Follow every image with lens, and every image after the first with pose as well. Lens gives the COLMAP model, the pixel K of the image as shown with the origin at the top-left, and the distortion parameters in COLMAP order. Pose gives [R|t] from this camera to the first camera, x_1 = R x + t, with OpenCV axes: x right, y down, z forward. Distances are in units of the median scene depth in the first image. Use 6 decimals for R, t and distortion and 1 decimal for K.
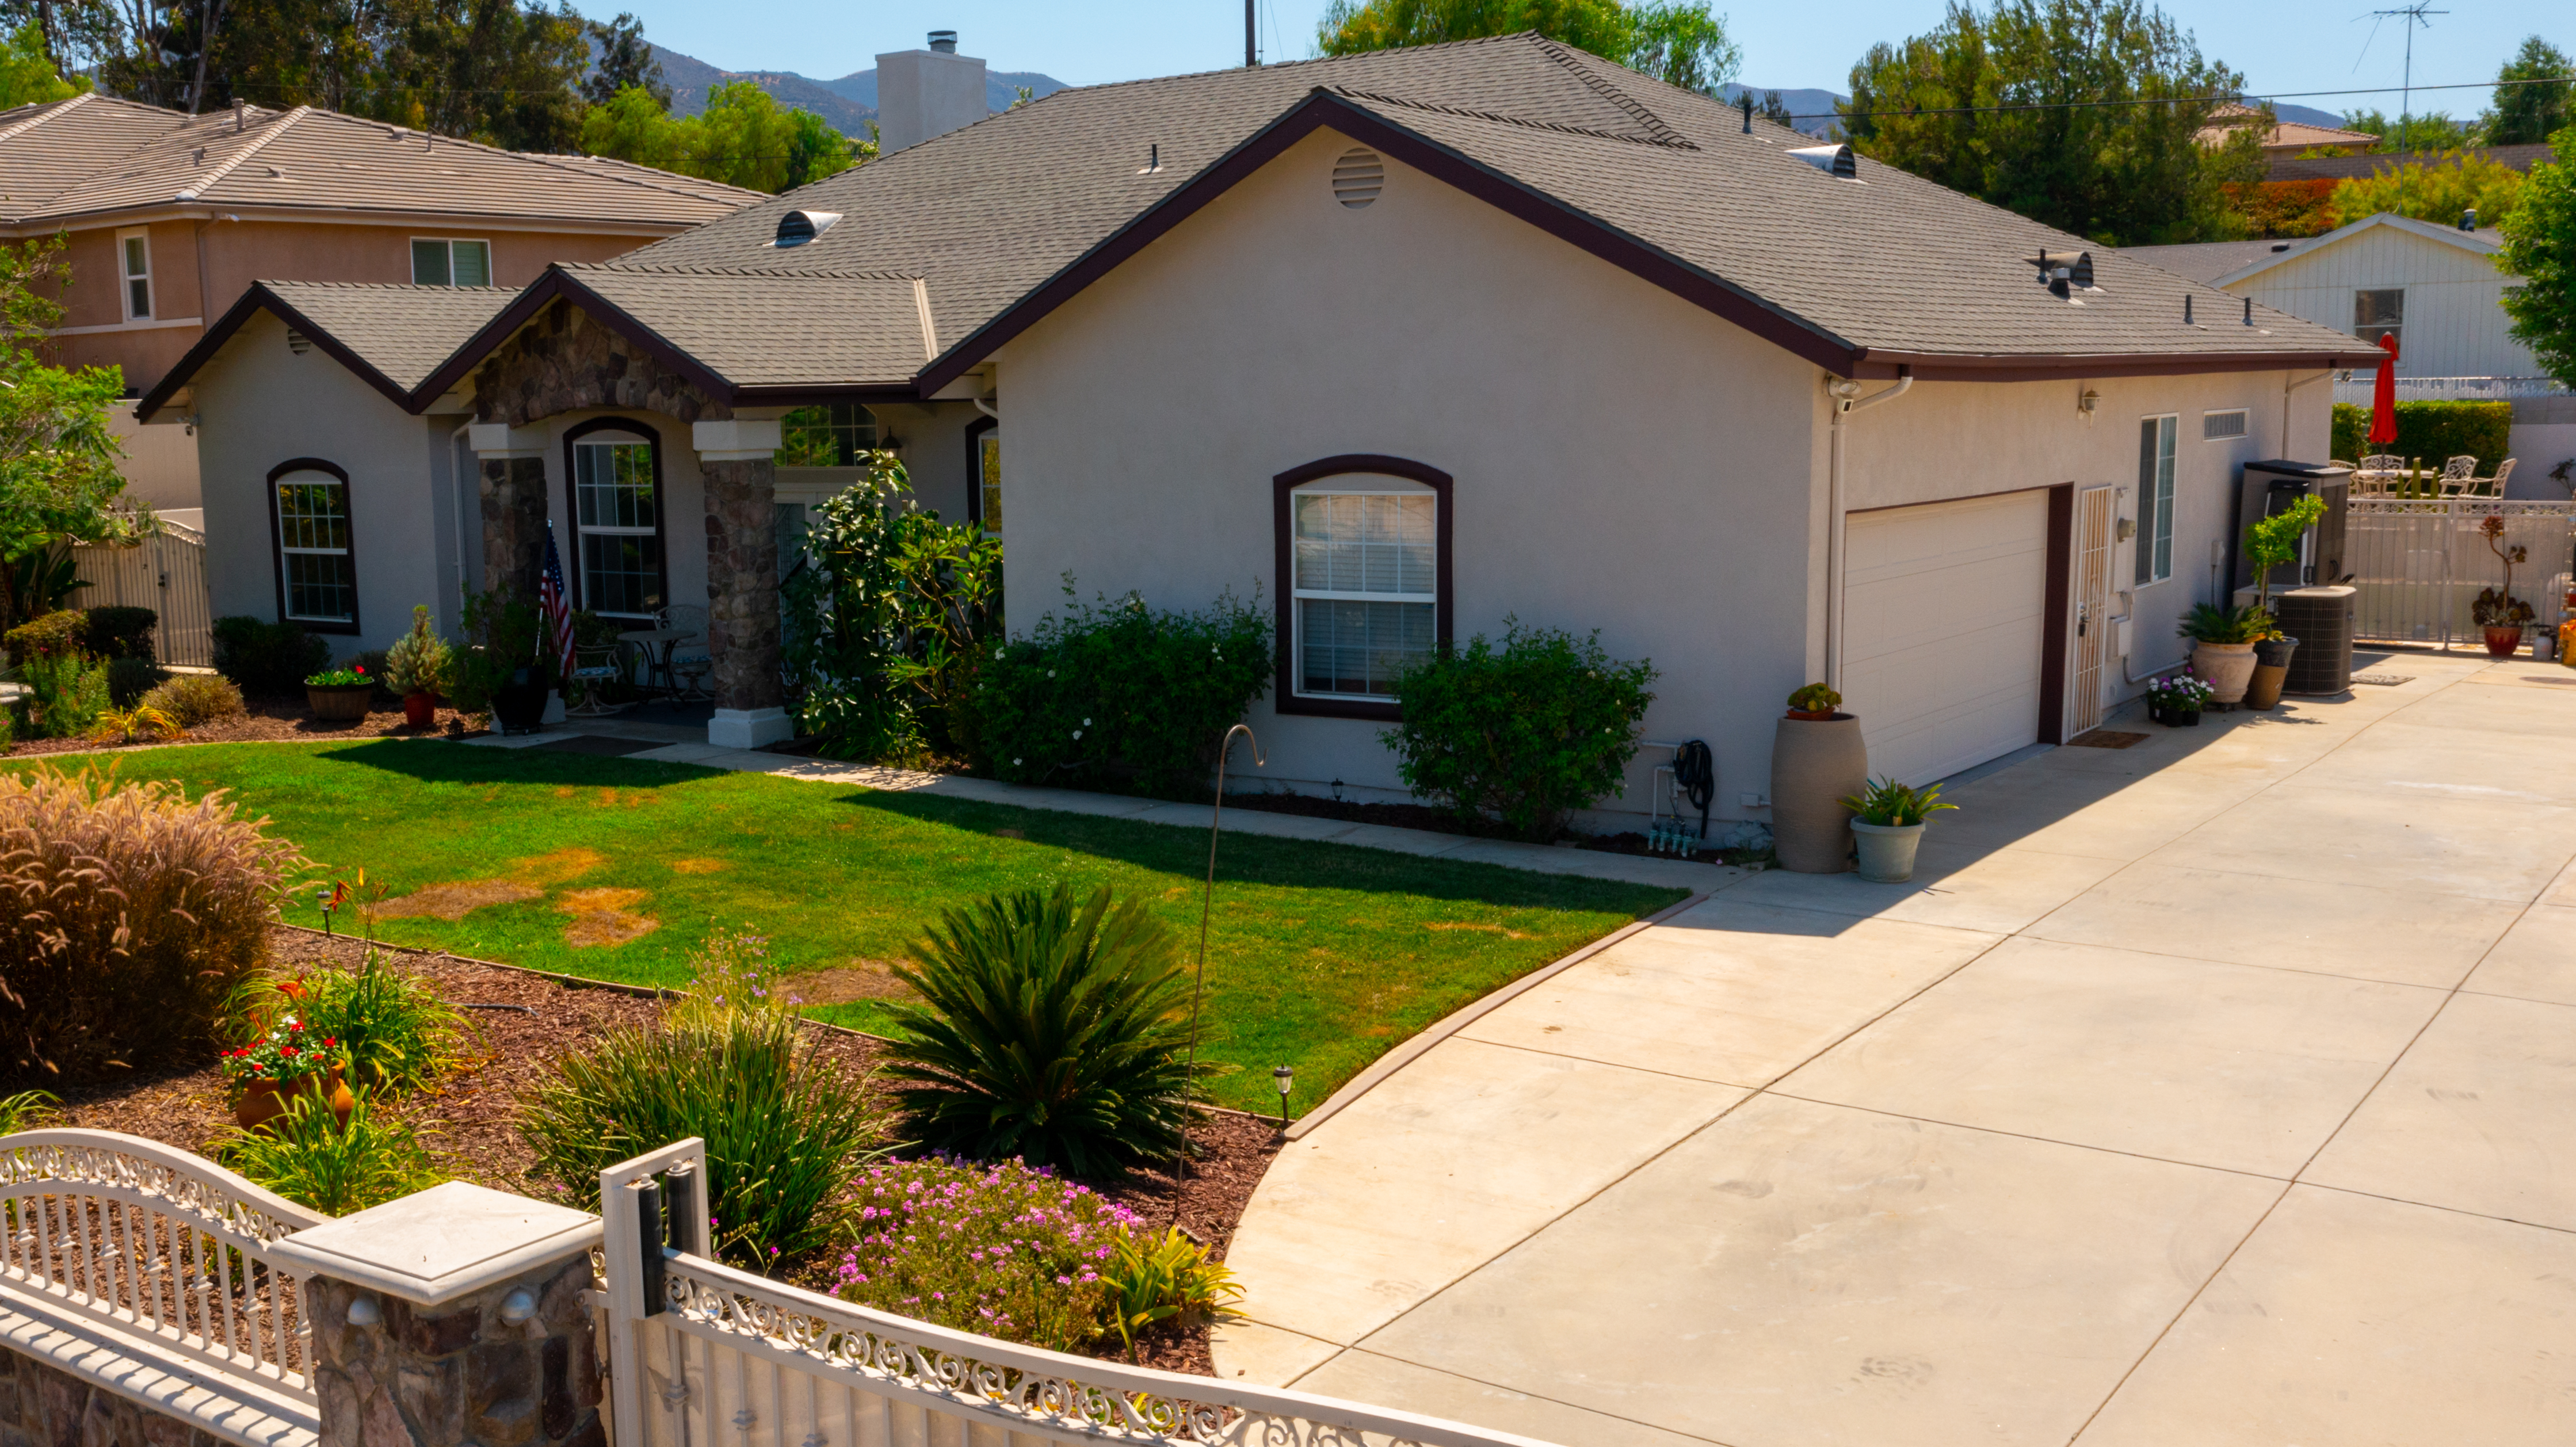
lens RADIAL K [[2512.1, 0, 1063.2], [0, 2512.1, 811.4], [0, 0, 1]] dist [-0.011688, 0.007386]
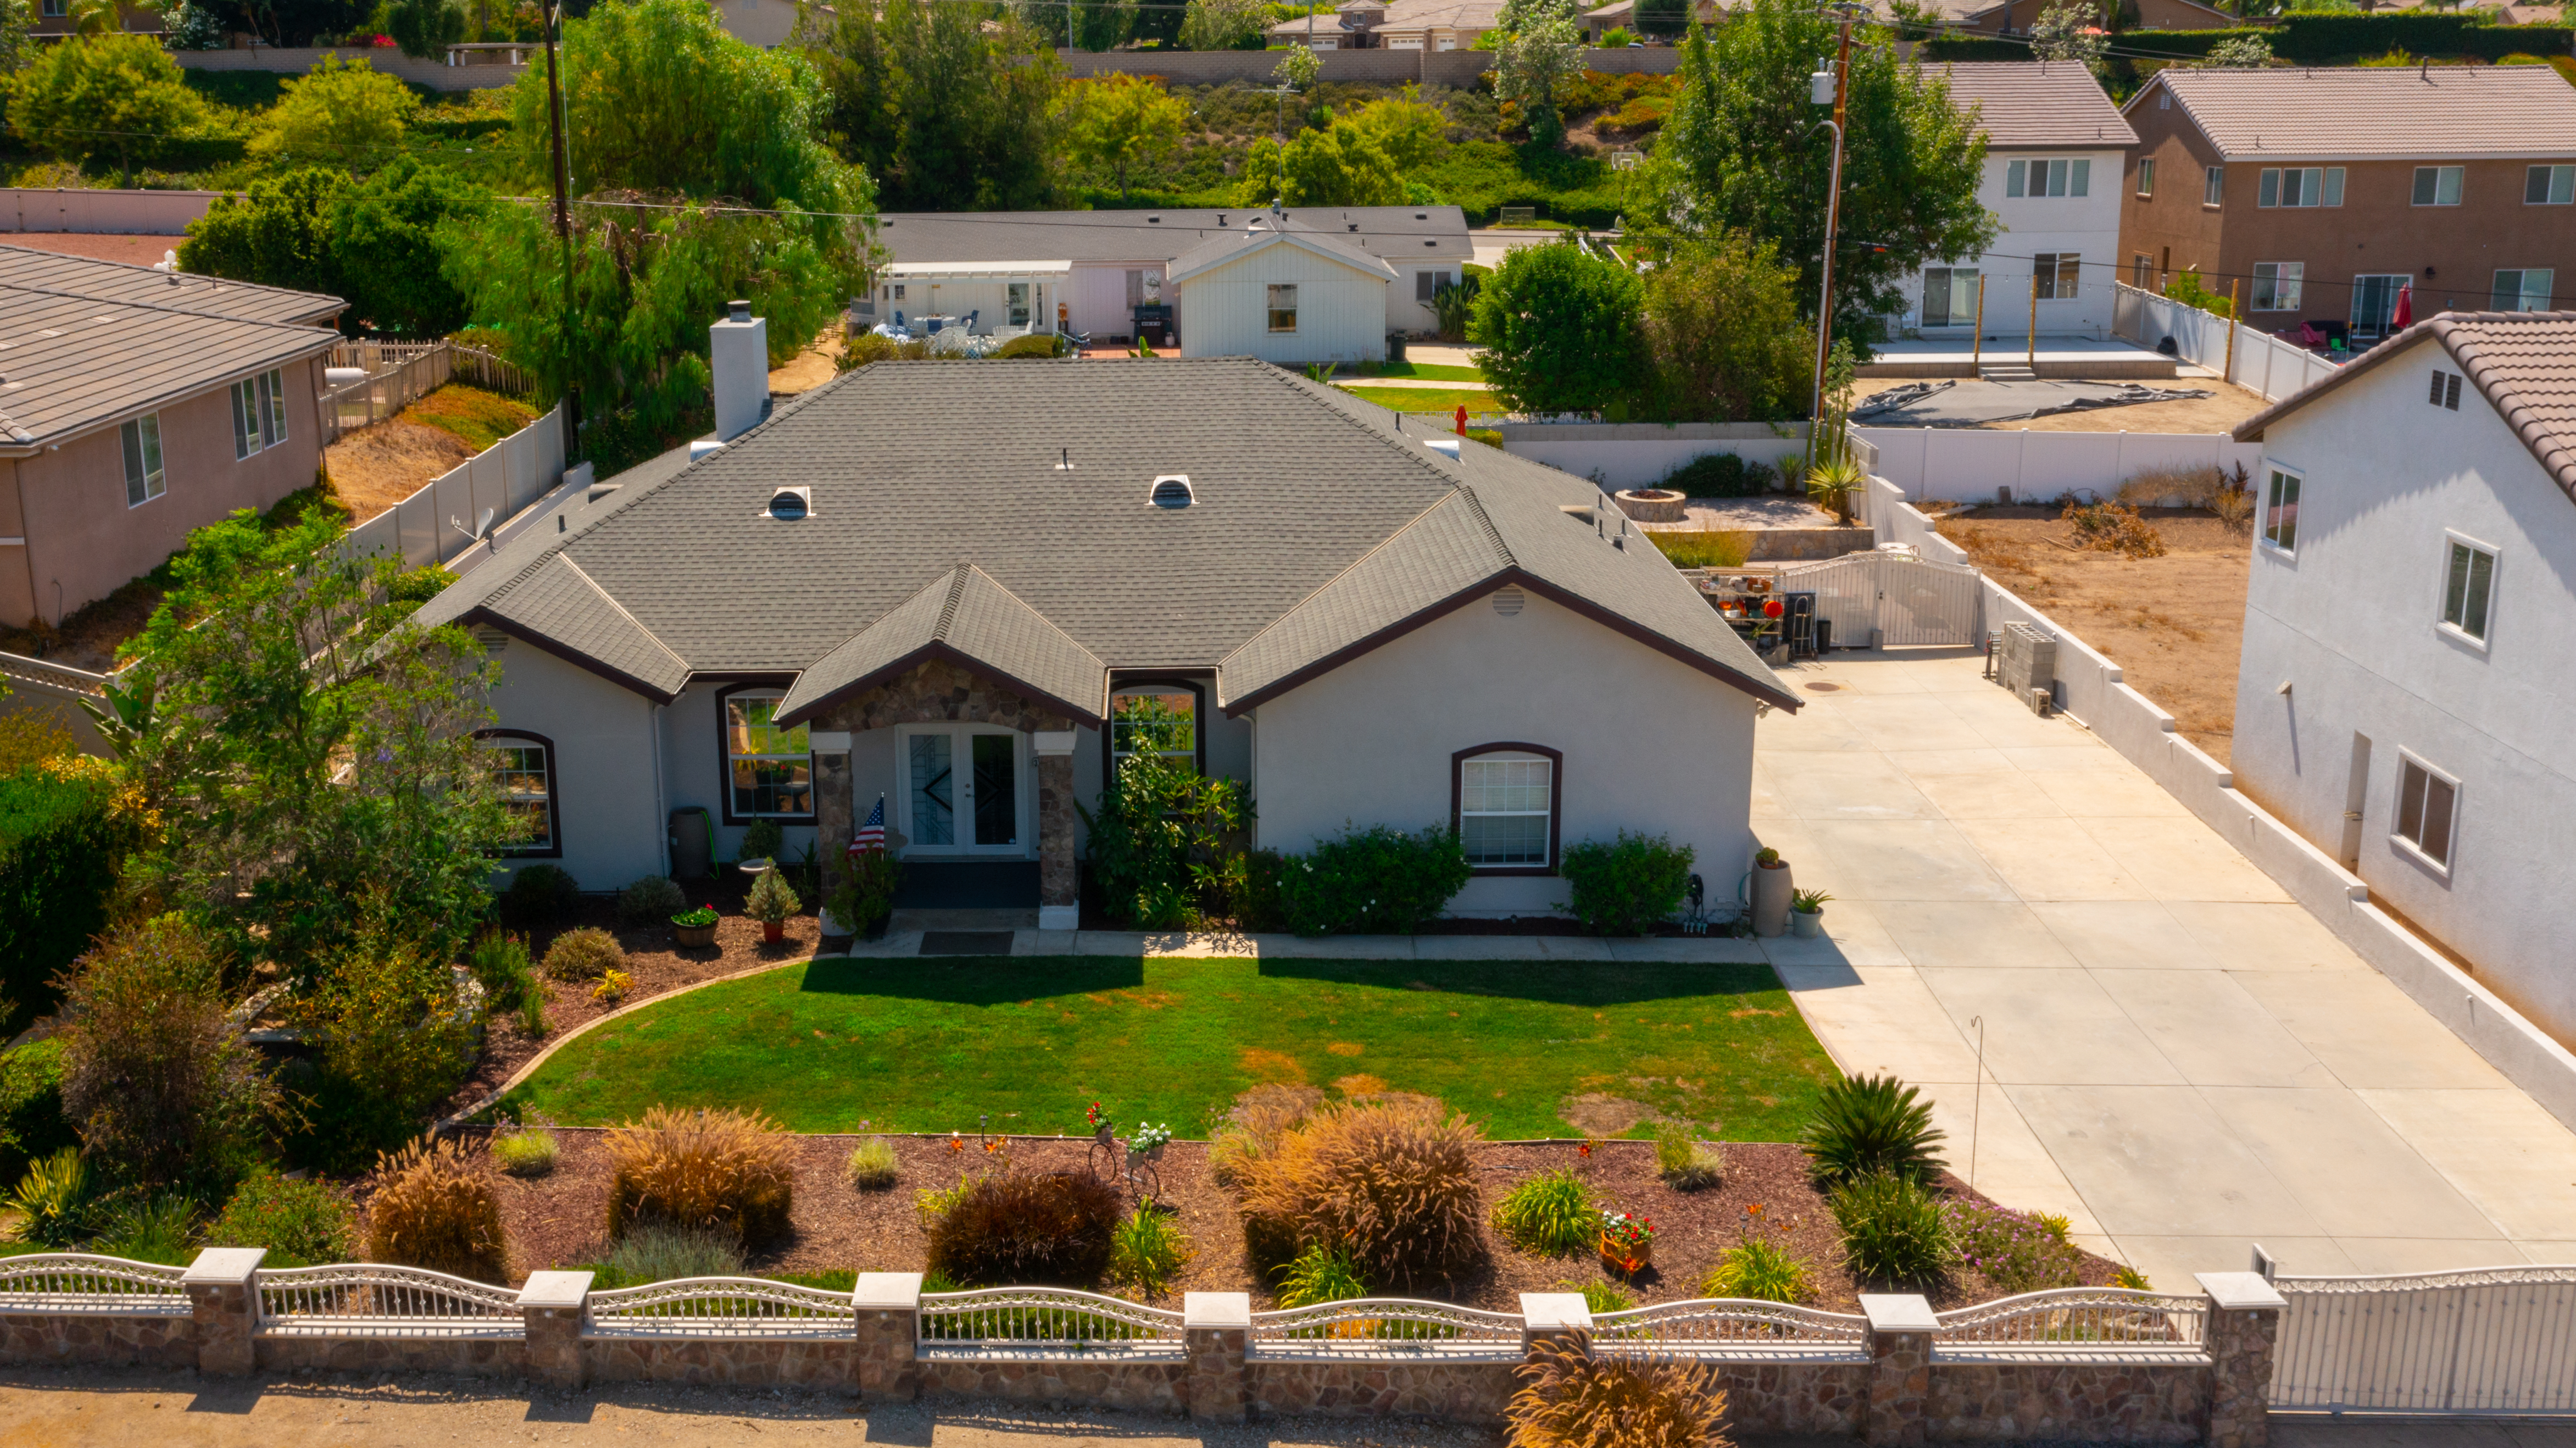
lens RADIAL K [[2316.3, 0, 1154.2], [0, 2316.3, 676.5], [0, 0, 1]] dist [-0.022071, -0.002998]
pose [[0.792006, -0.139569, 0.594346, -0.960652], [0.089890, 0.989567, 0.112594, -0.353161], [-0.603859, -0.035749, 0.796289, -0.187598]]
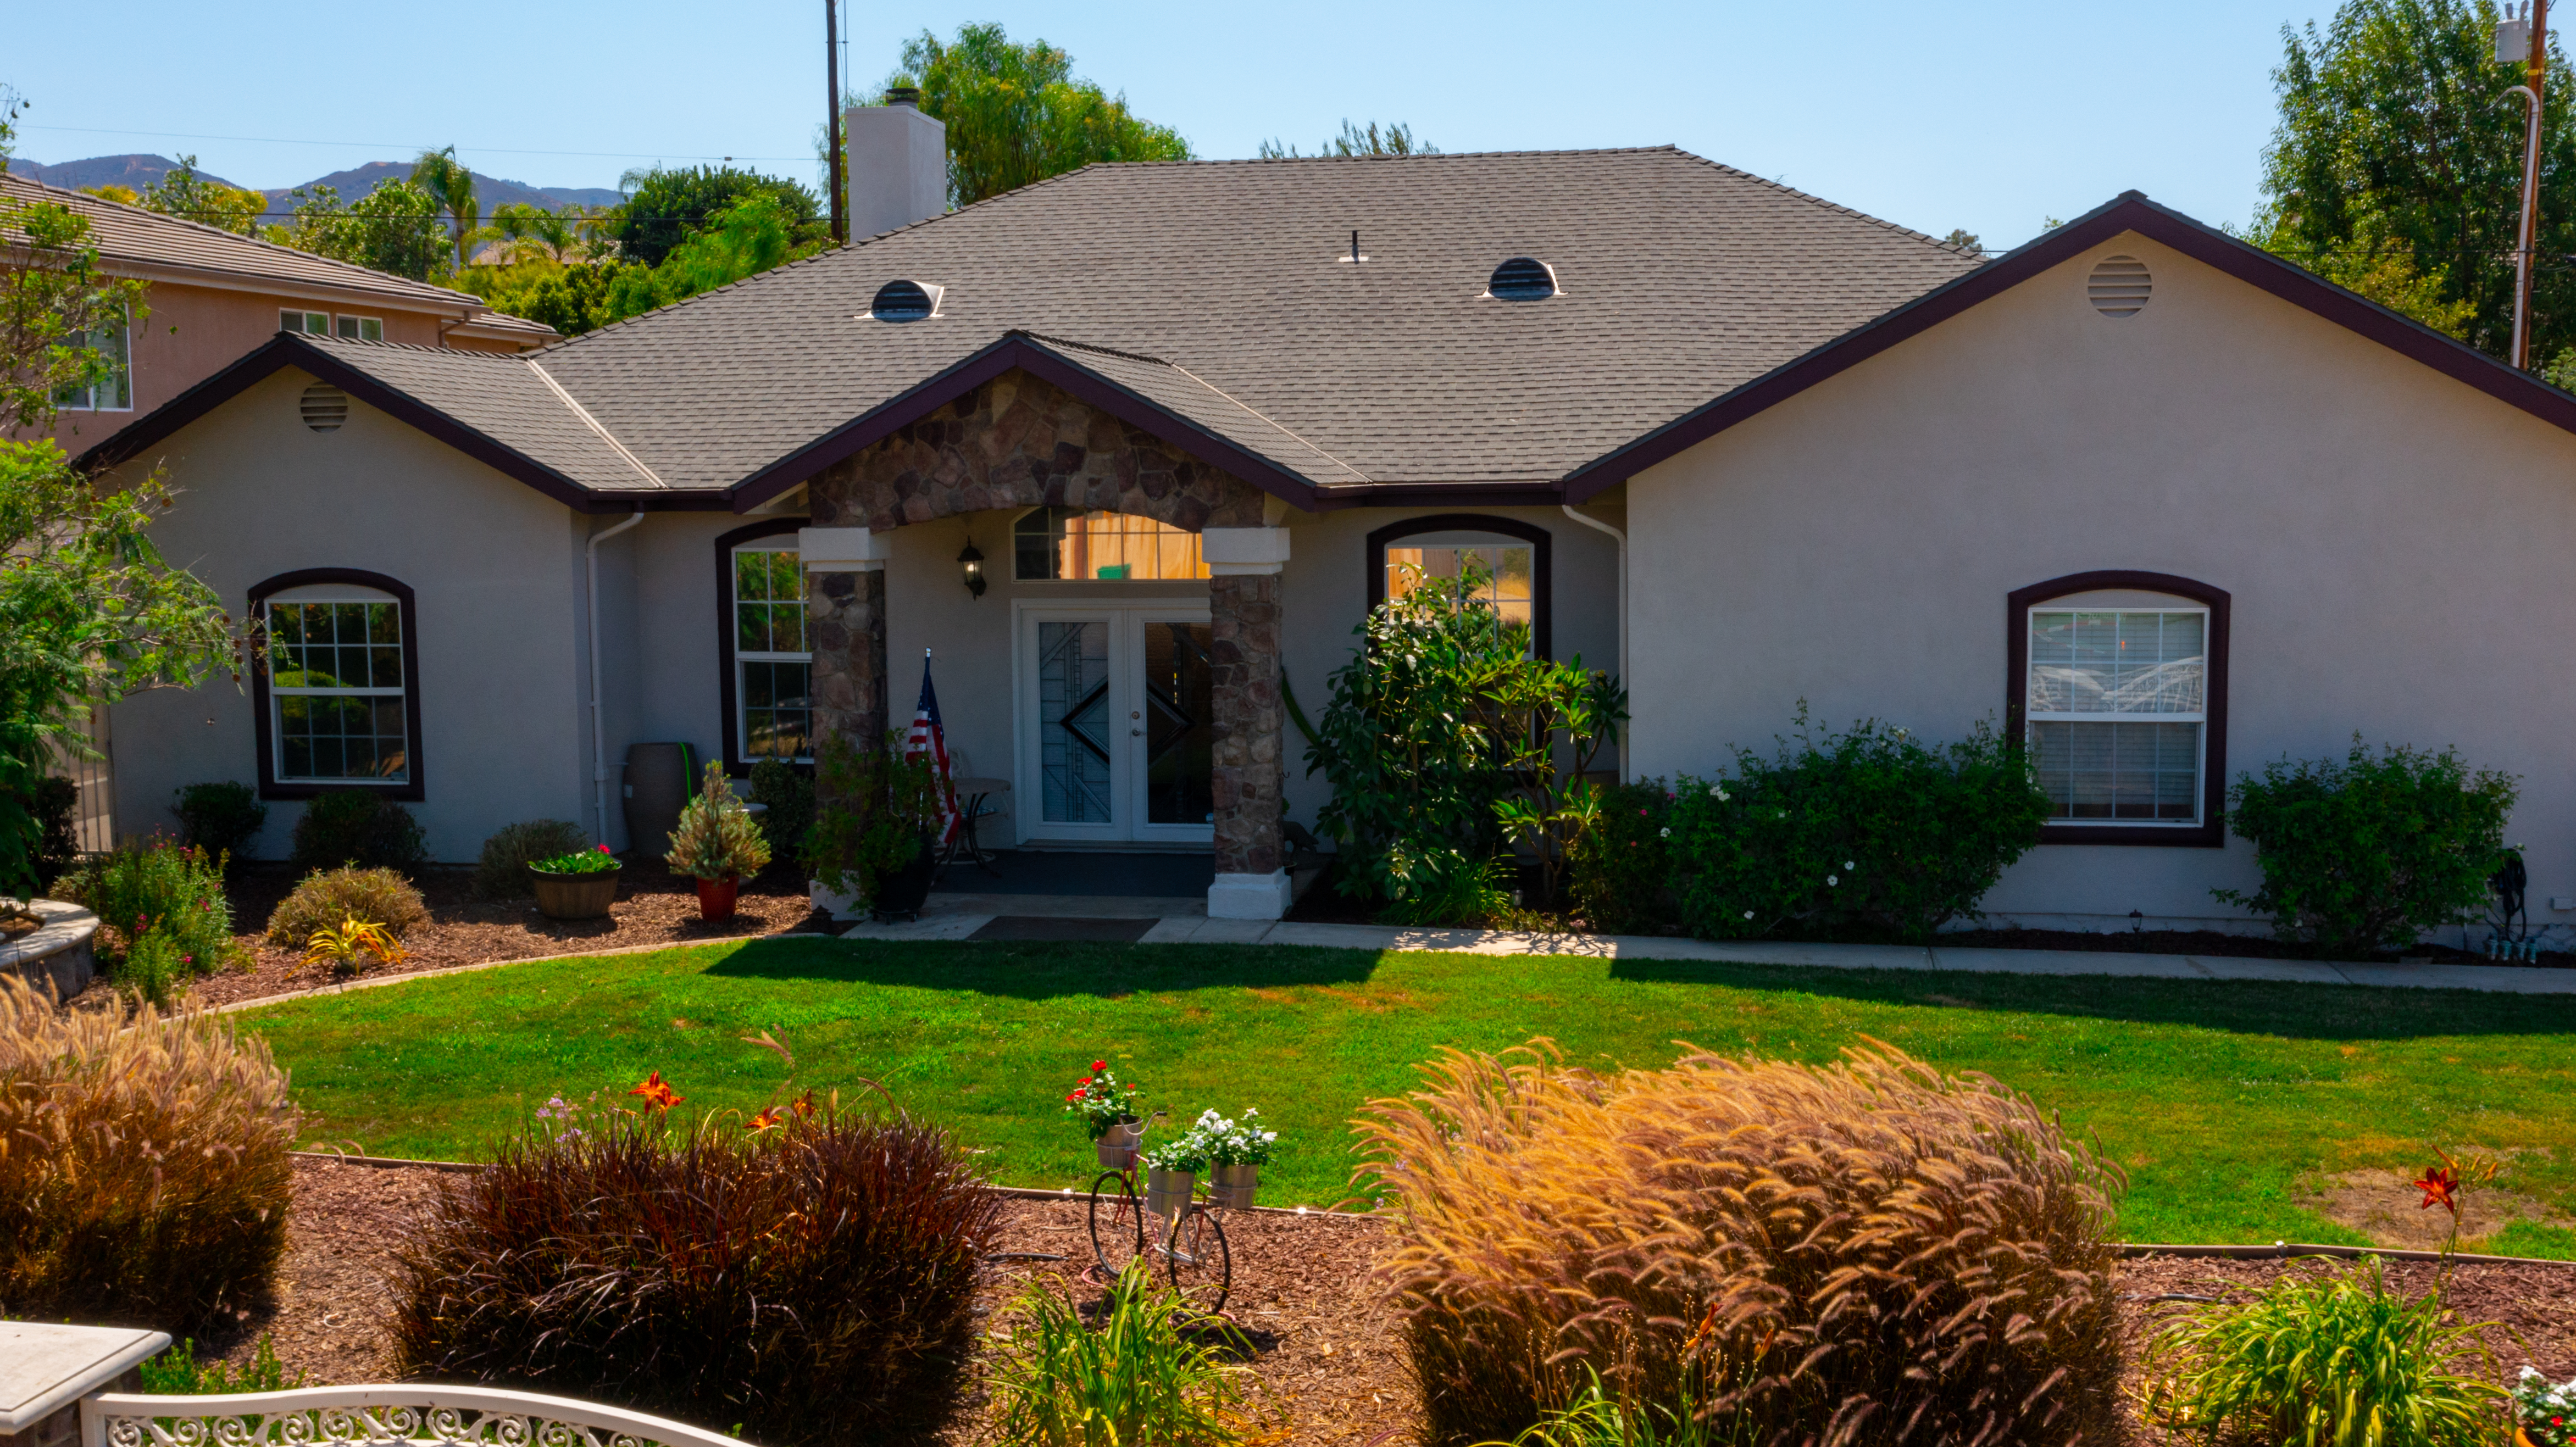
lens RADIAL K [[2354.6, 0, 1362.1], [0, 2354.6, 719.4], [0, 0, 1]] dist [-0.010251, 0.001676]
pose [[0.865998, -0.032740, 0.498975, -0.503809], [0.067886, 0.996314, -0.052447, -0.049901], [-0.495419, 0.079293, 0.865028, 0.318857]]
